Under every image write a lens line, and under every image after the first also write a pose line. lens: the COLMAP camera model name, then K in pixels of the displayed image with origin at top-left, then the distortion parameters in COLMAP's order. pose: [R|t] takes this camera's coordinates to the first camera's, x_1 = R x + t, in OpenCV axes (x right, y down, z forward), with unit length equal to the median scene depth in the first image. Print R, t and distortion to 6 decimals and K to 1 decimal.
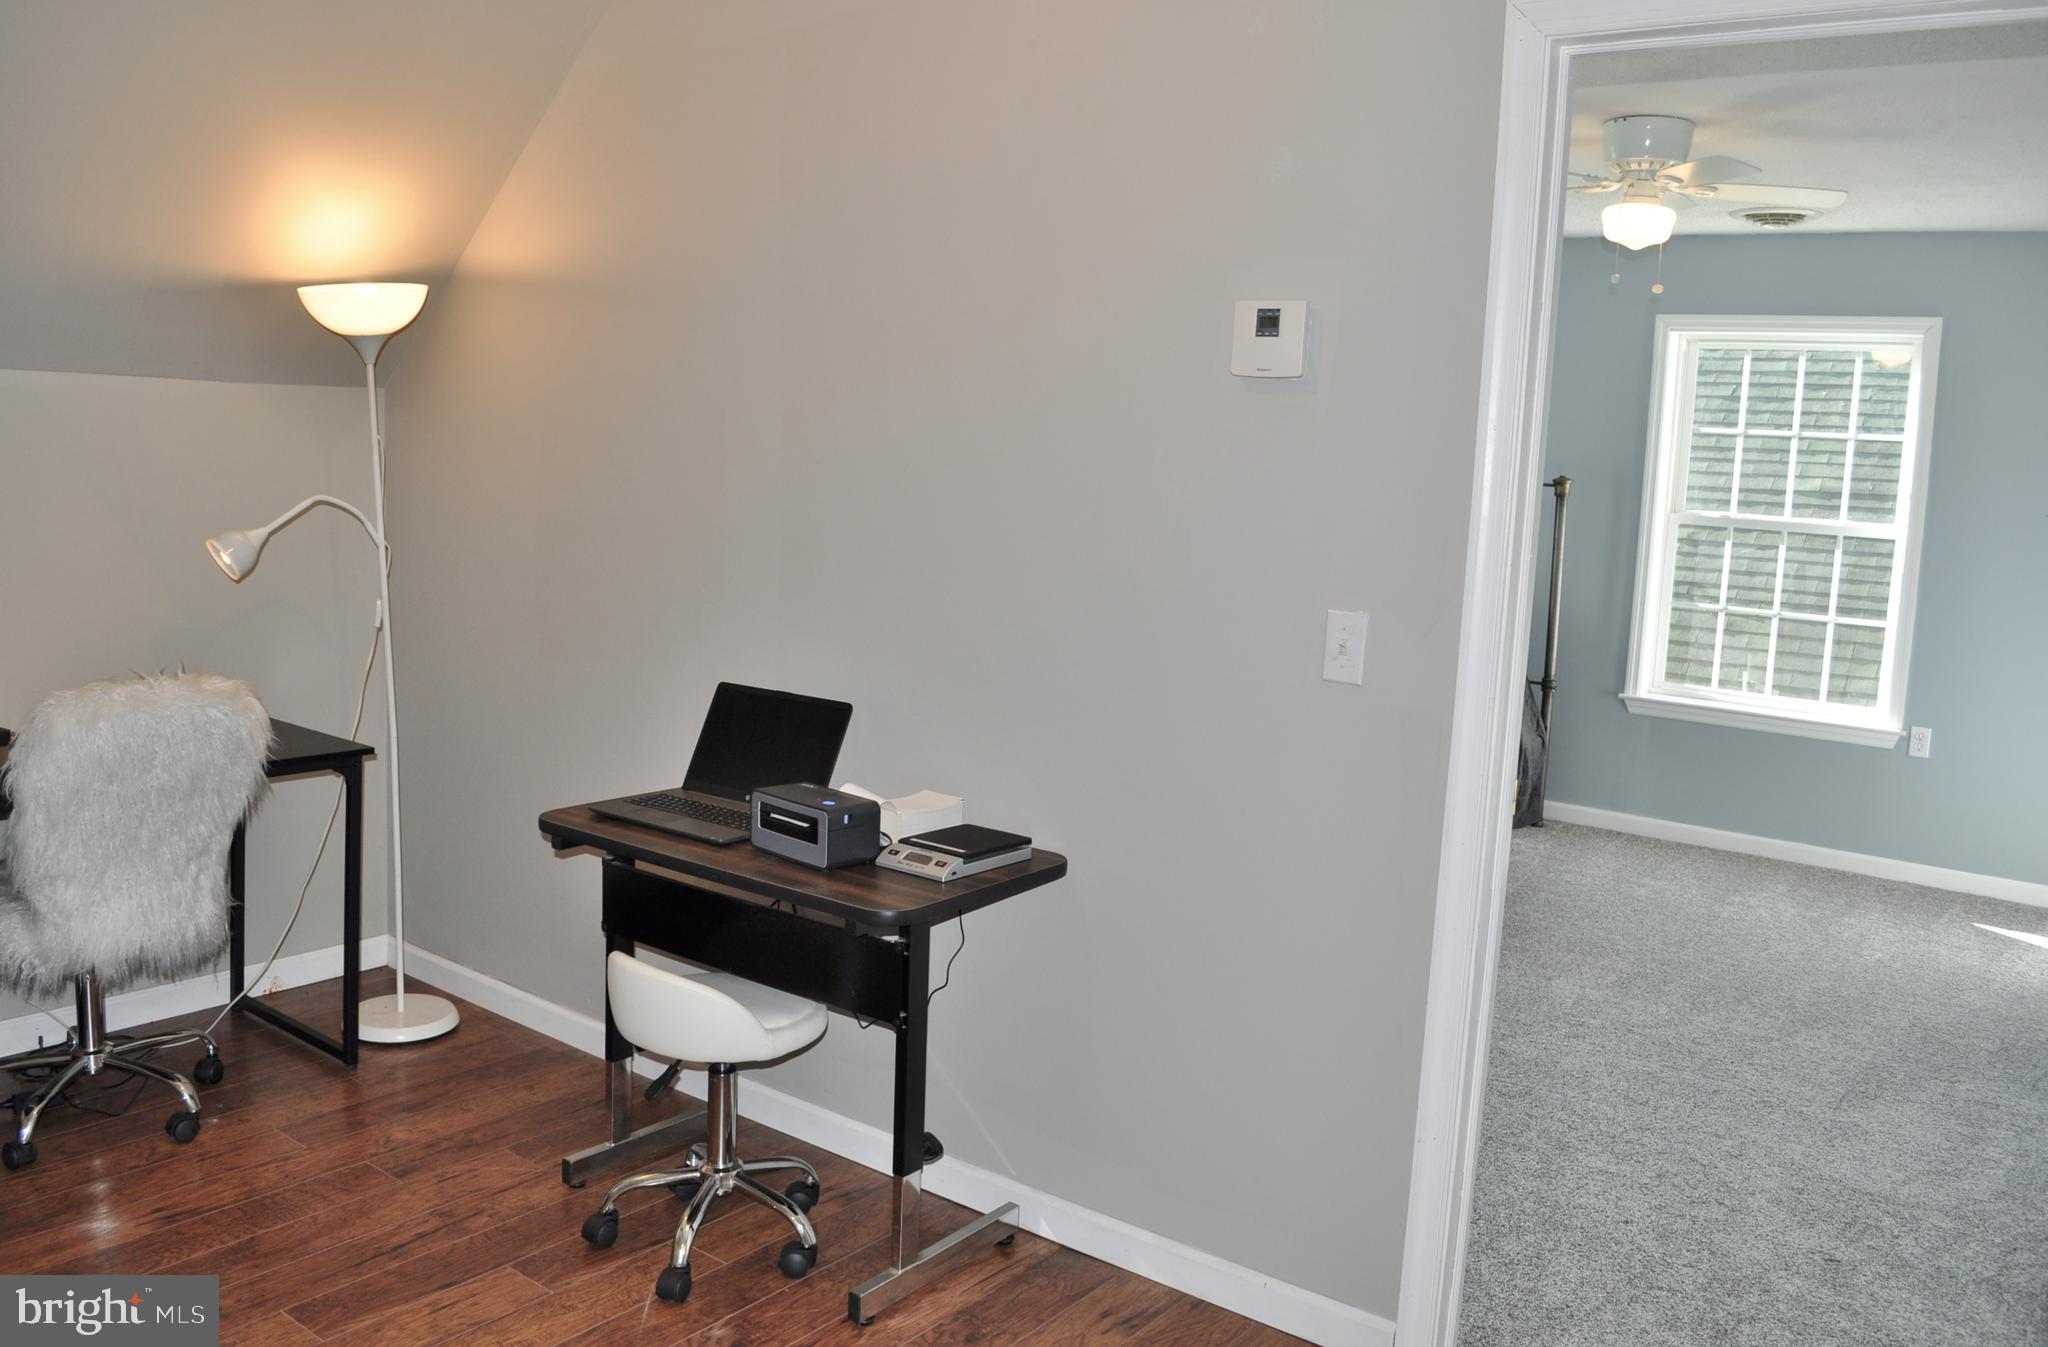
lens RADIAL K [[1623.7, 0, 1024.0], [0, 1623.7, 673.5], [0, 0, 1]] dist [-0.074624, -0.001852]
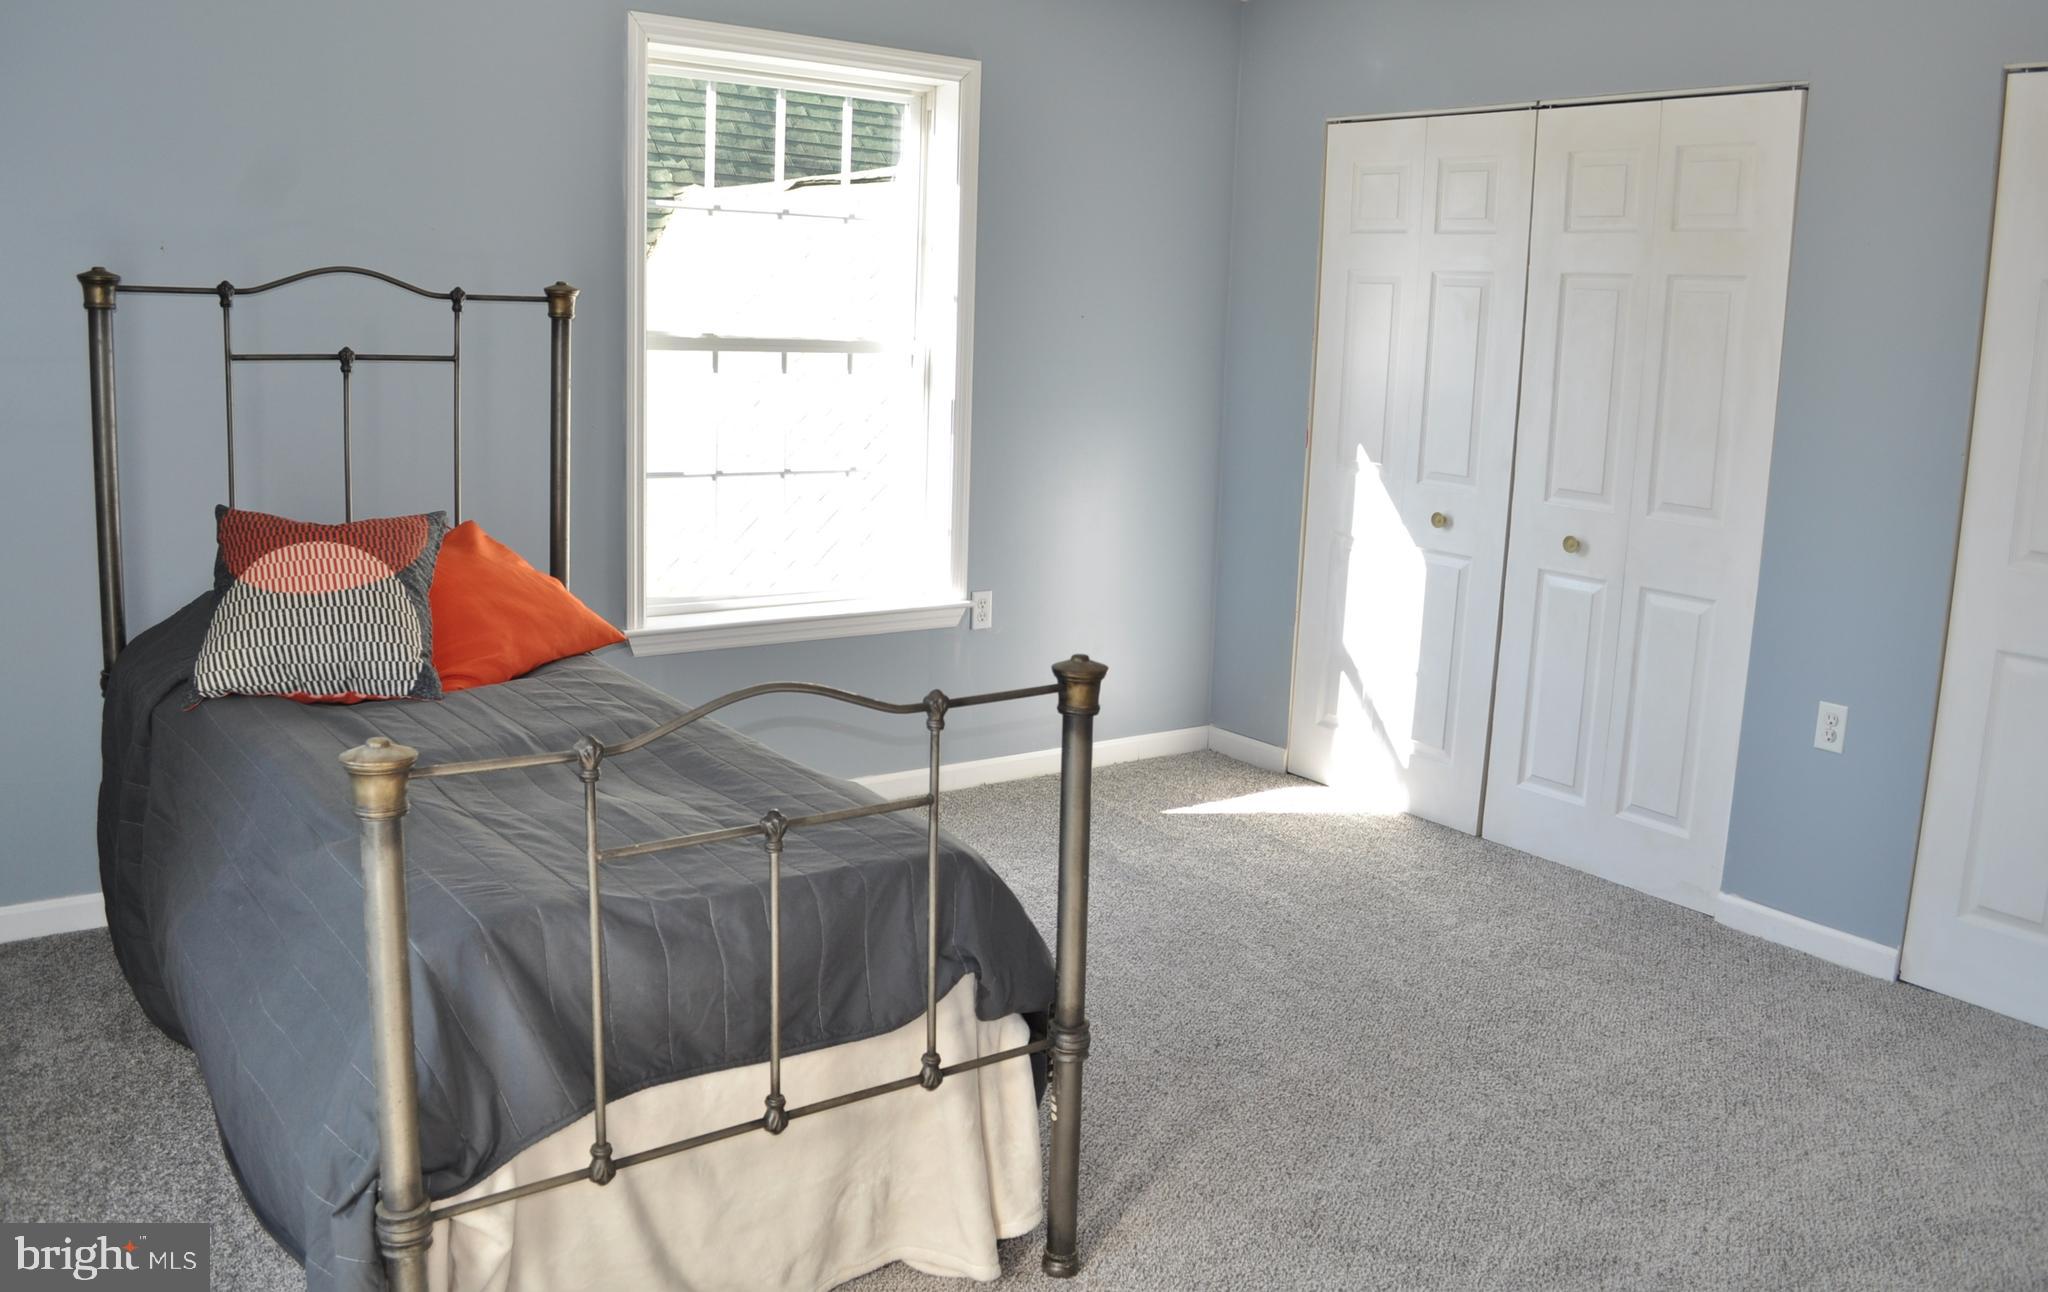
lens RADIAL K [[1594.7, 0, 1024.0], [0, 1594.7, 646.0], [0, 0, 1]] dist [-0.092840, 0.003350]
pose [[0.300060, -0.230855, 0.925565, -0.160343], [0.106029, 0.972334, 0.208146, -0.095795], [-0.948009, 0.035680, 0.316236, 0.668717]]
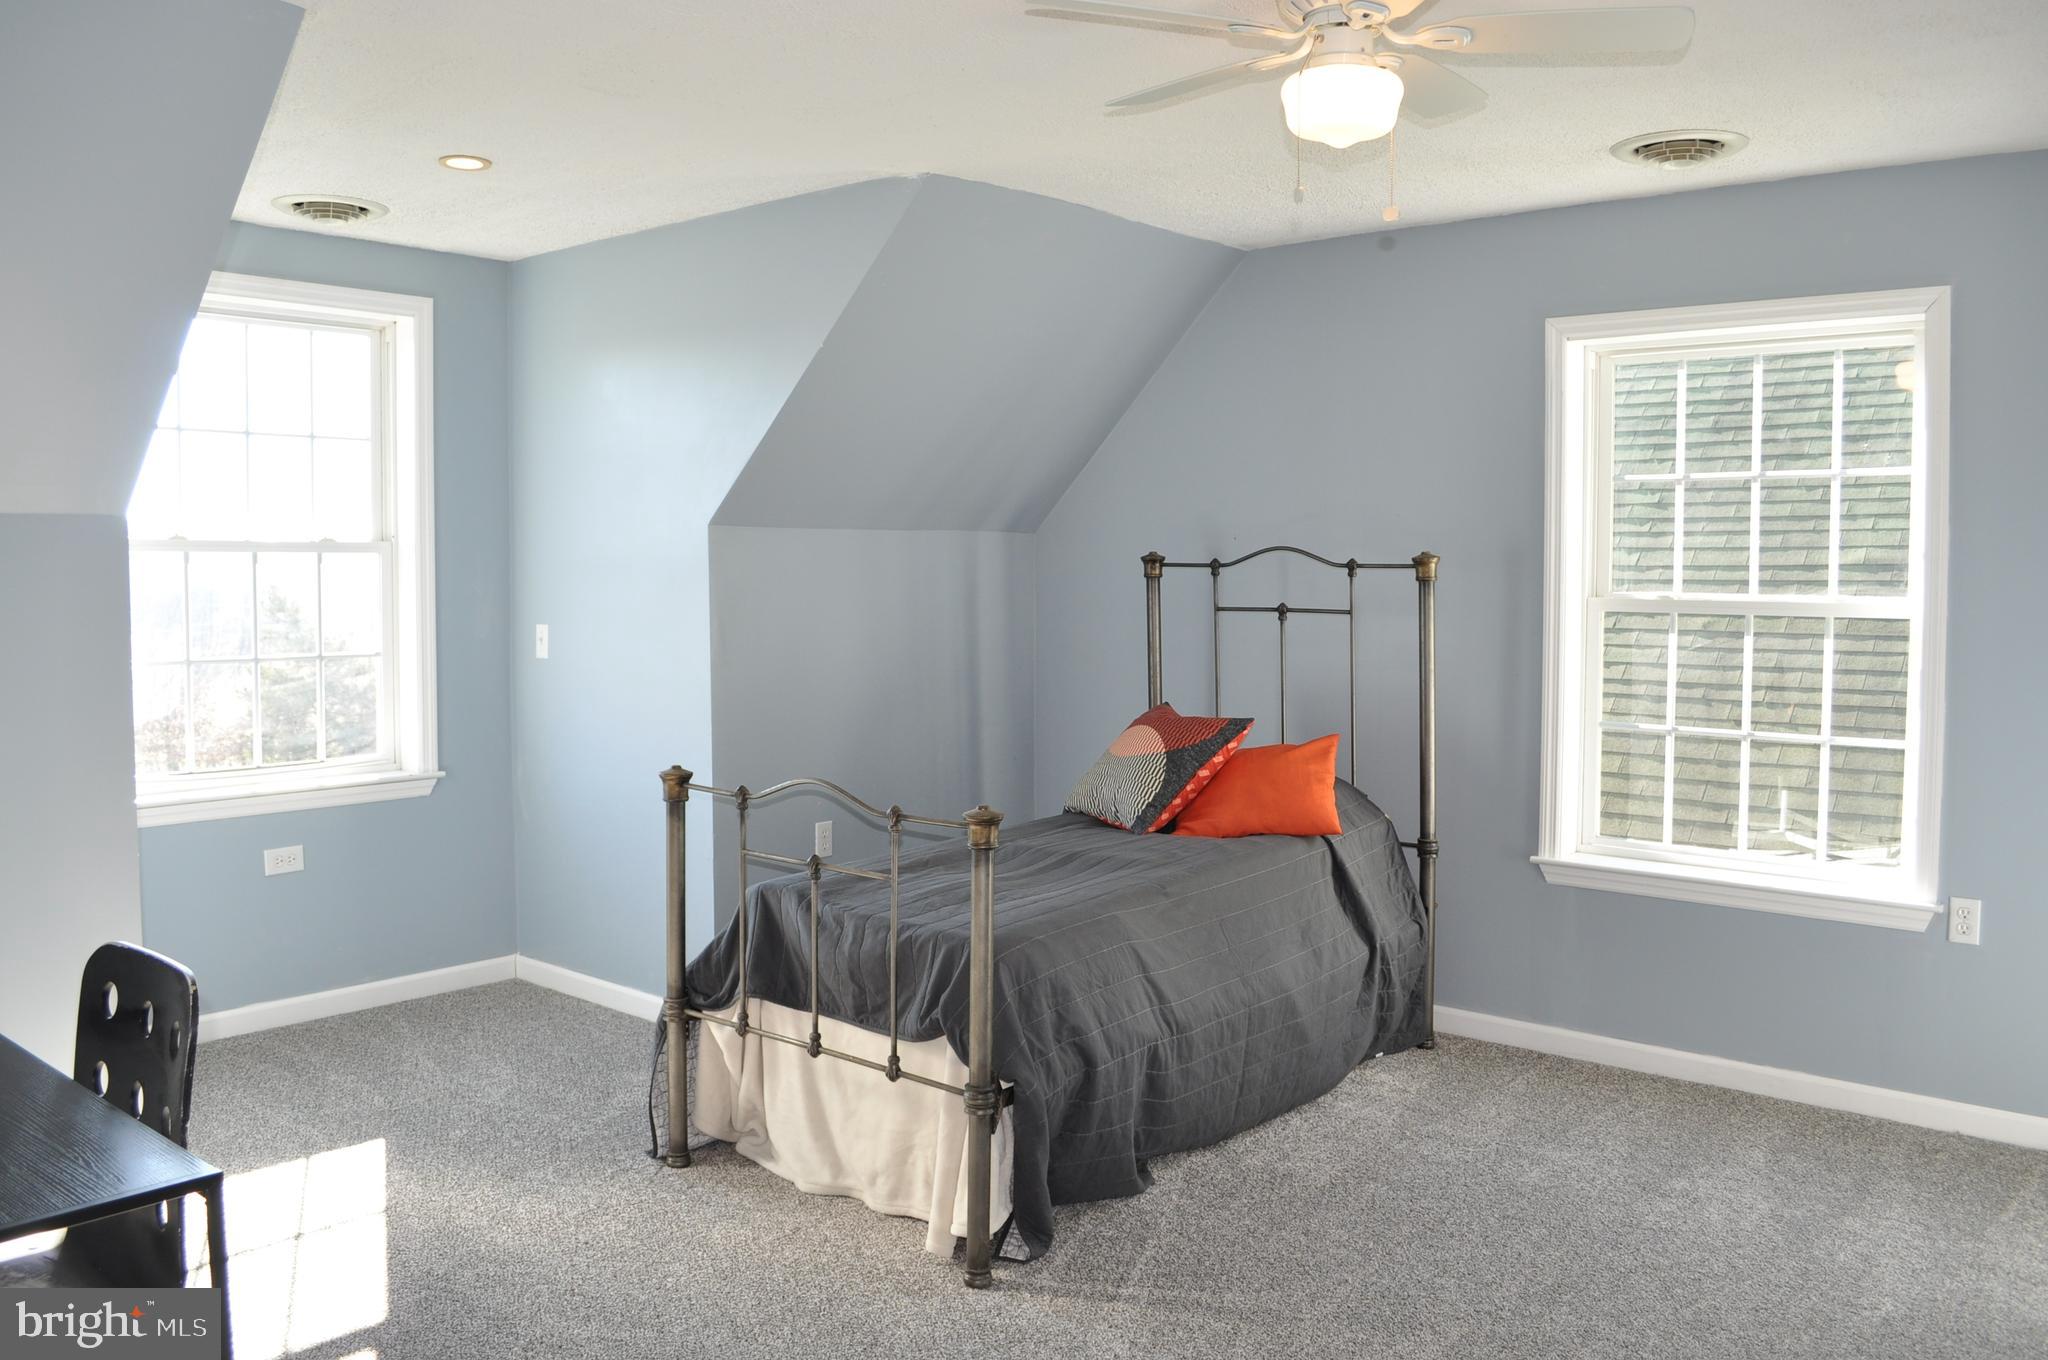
lens RADIAL K [[1609.4, 0, 1024.0], [0, 1609.4, 680.0], [0, 0, 1]] dist [-0.084293, 0.010796]
pose [[0.996808, -0.041668, -0.068097, 0.203846], [0.036795, 0.996776, -0.071307, -0.023266], [0.070848, 0.068574, 0.995127, 0.290559]]
